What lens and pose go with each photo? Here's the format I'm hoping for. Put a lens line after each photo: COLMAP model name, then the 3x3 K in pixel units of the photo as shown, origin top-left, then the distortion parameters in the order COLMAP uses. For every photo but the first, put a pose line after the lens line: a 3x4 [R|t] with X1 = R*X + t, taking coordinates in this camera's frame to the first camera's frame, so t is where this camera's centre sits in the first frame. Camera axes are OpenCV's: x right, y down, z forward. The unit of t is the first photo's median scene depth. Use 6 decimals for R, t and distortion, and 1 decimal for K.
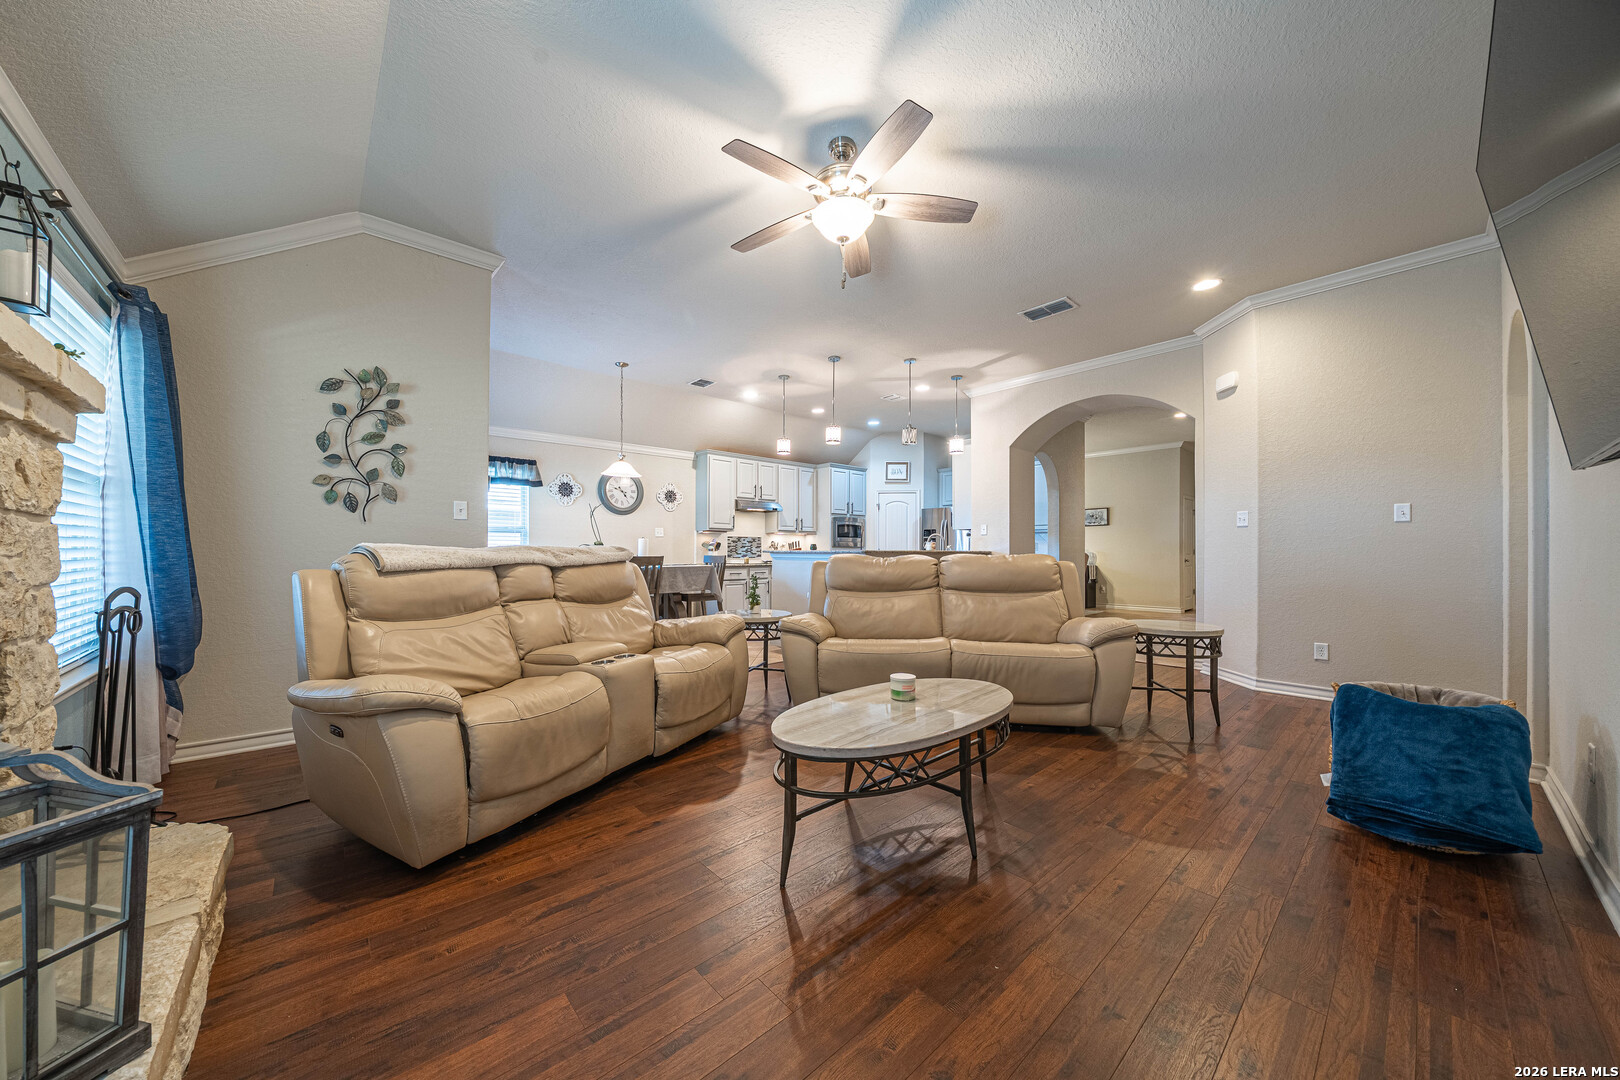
lens RADIAL K [[558.9, 0, 811.2], [0, 558.9, 545.8], [0, 0, 1]] dist [-0.011503, -0.000240]
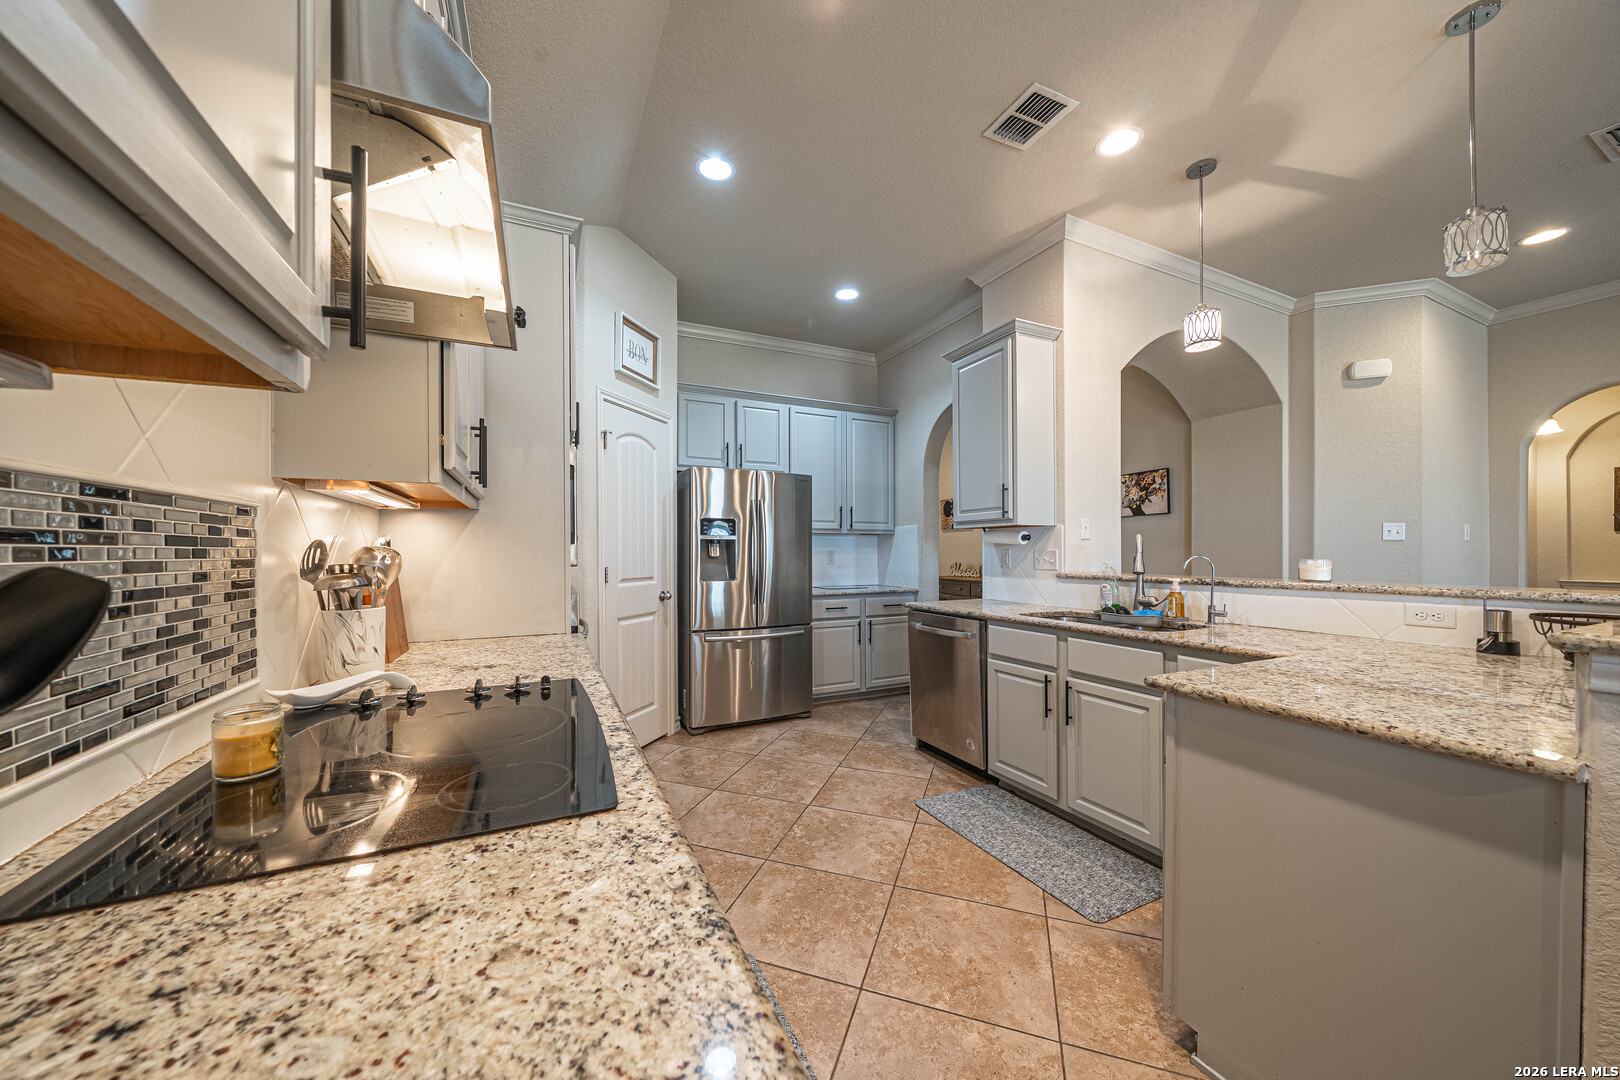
lens RADIAL K [[558.9, 0, 805.7], [0, 558.9, 552.1], [0, 0, 1]] dist [-0.011503, -0.000240]
pose [[0.293058, -0.006285, 0.956074, -0.251584], [-0.007940, 0.999928, 0.009007, -0.014090], [-0.956062, -0.010231, 0.292987, 1.264033]]
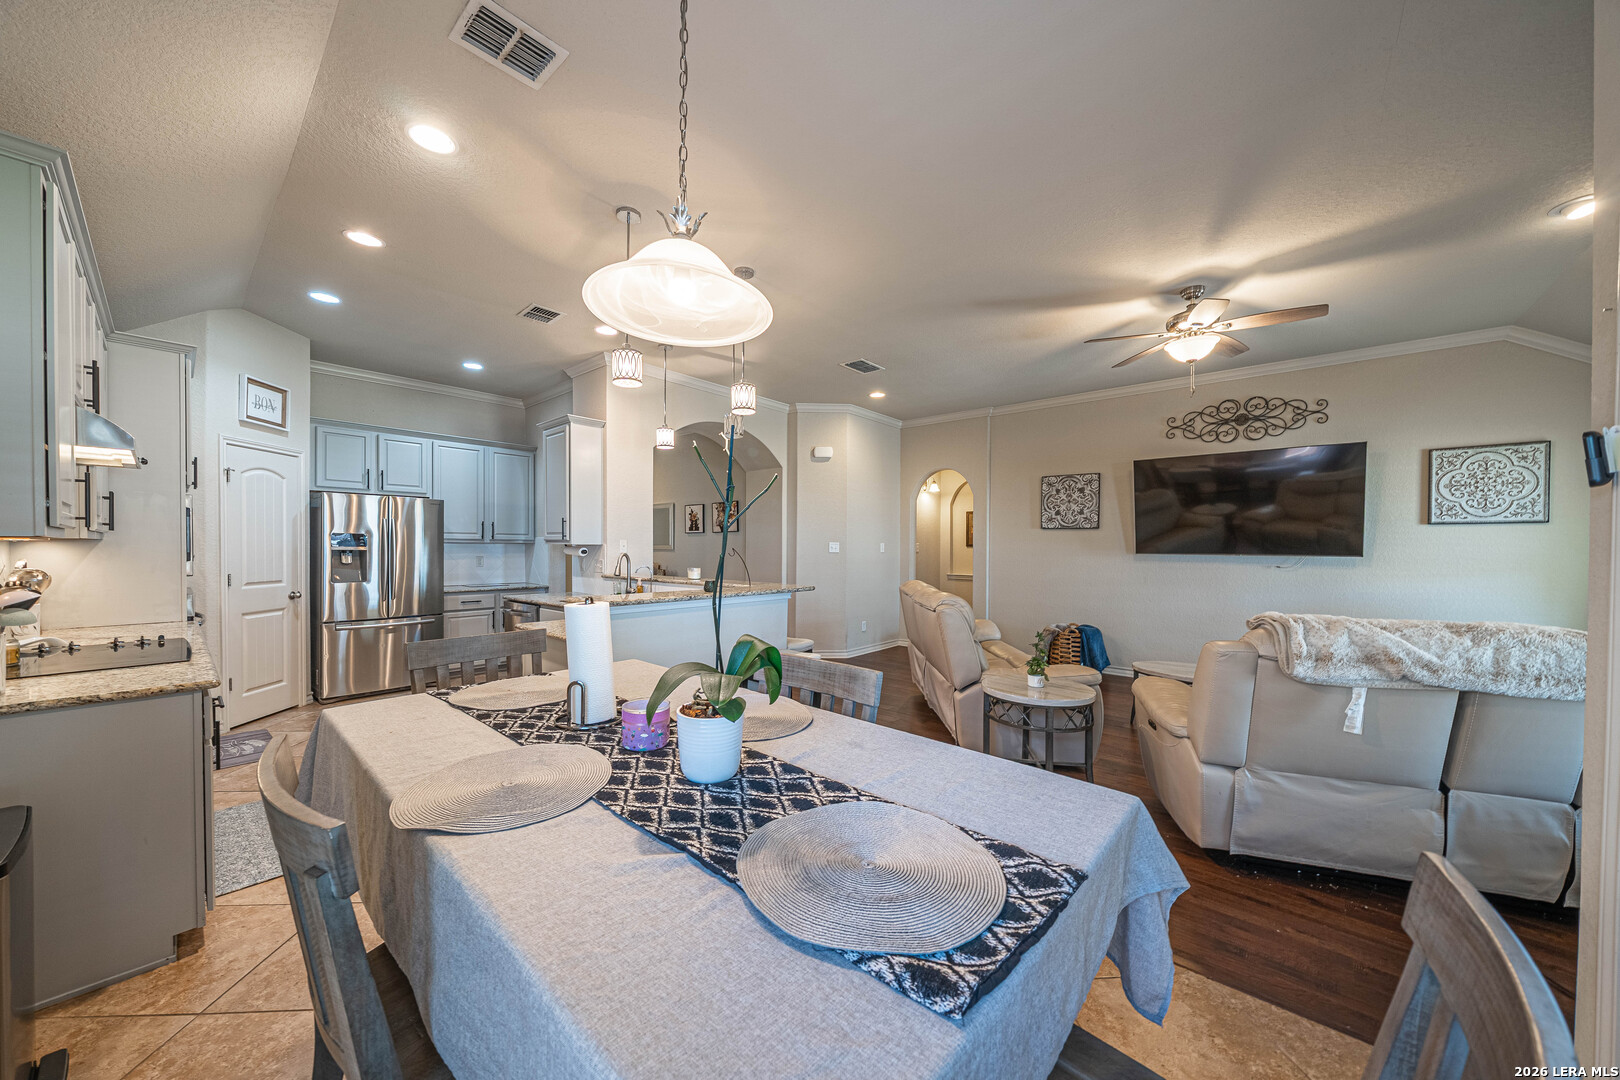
lens RADIAL K [[558.9, 0, 804.6], [0, 558.9, 551.6], [0, 0, 1]] dist [-0.011503, -0.000240]
pose [[-0.118415, -0.014917, 0.992852, -0.553501], [-0.020226, 0.999716, 0.012608, -0.043529], [-0.992758, -0.018588, -0.118683, 0.982090]]
